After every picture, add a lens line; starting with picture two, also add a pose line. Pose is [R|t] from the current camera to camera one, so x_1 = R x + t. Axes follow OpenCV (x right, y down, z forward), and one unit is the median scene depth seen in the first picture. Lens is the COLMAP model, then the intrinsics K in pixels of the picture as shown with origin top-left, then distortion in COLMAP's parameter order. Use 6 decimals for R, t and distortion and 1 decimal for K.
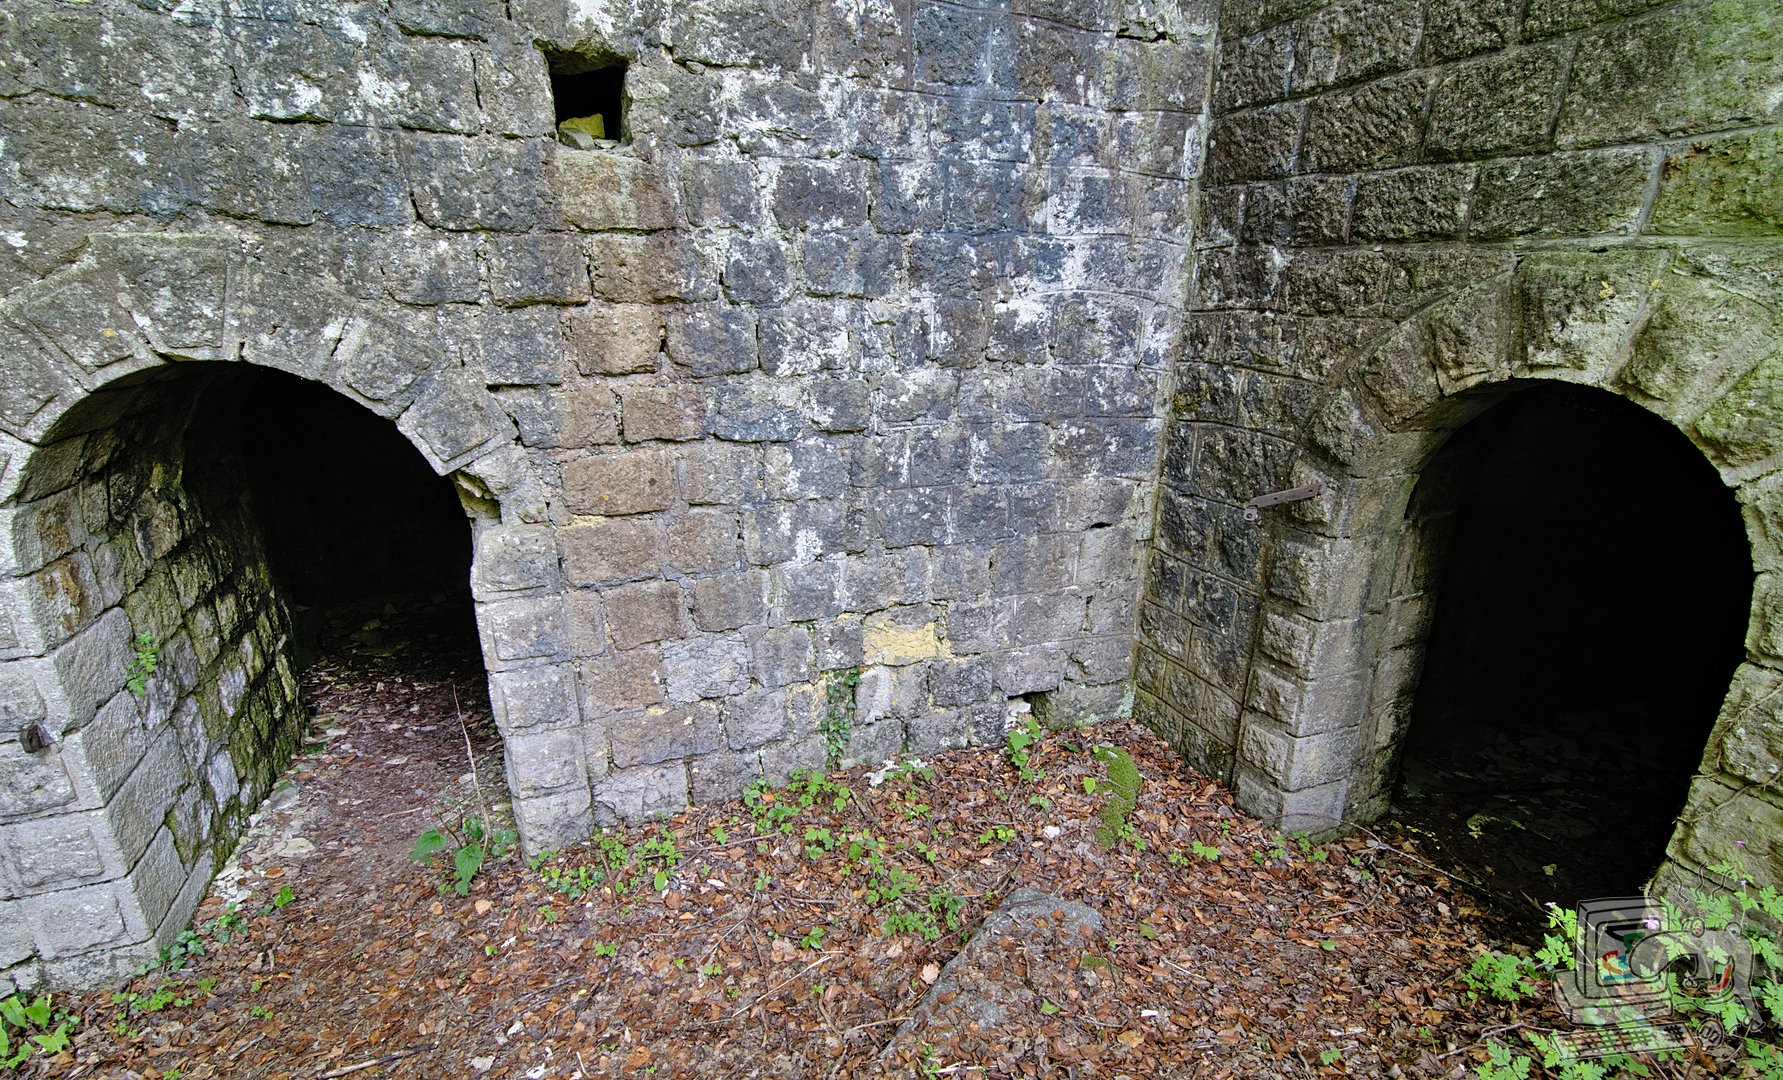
lens RADIAL K [[928.9, 0, 891.9], [0, 928.9, 540.9], [0, 0, 1]] dist [-0.001301, -0.000812]
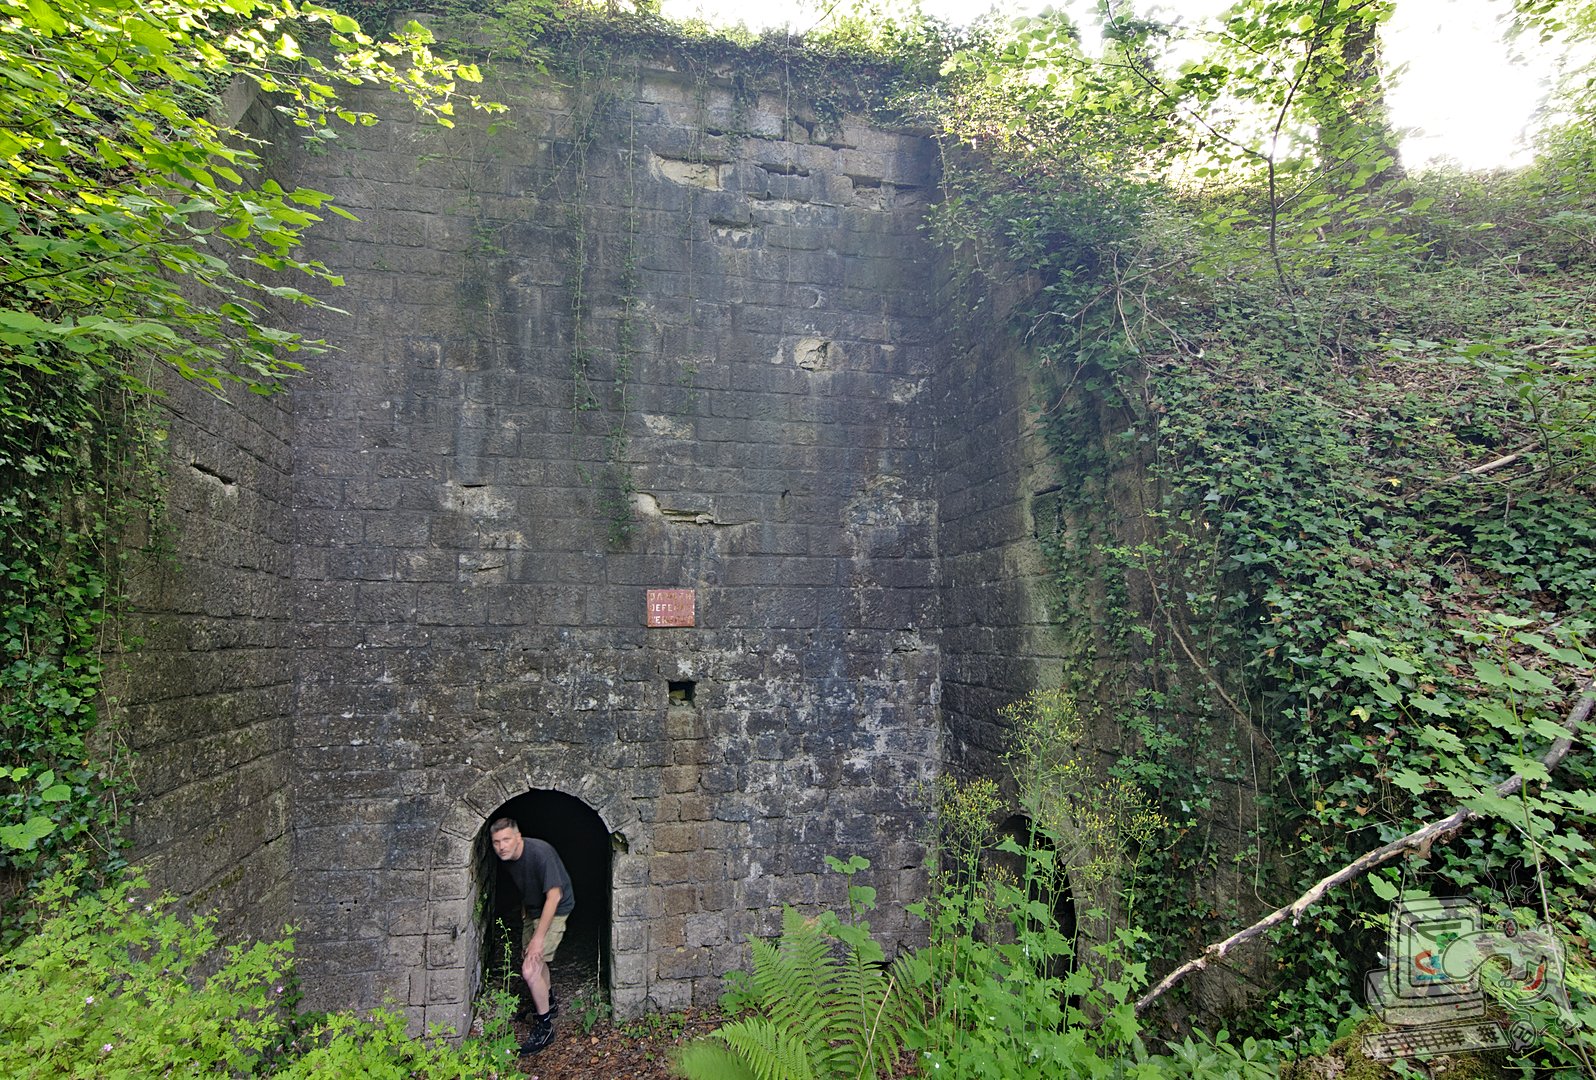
lens RADIAL K [[827.8, 0, 799.1], [0, 827.8, 539.5], [0, 0, 1]] dist [0.004700, -0.000048]
pose [[0.991613, 0.001646, -0.129228, 0.277085], [-0.049260, 0.929247, -0.366159, -0.010185], [0.119483, 0.369454, 0.921535, -1.140369]]
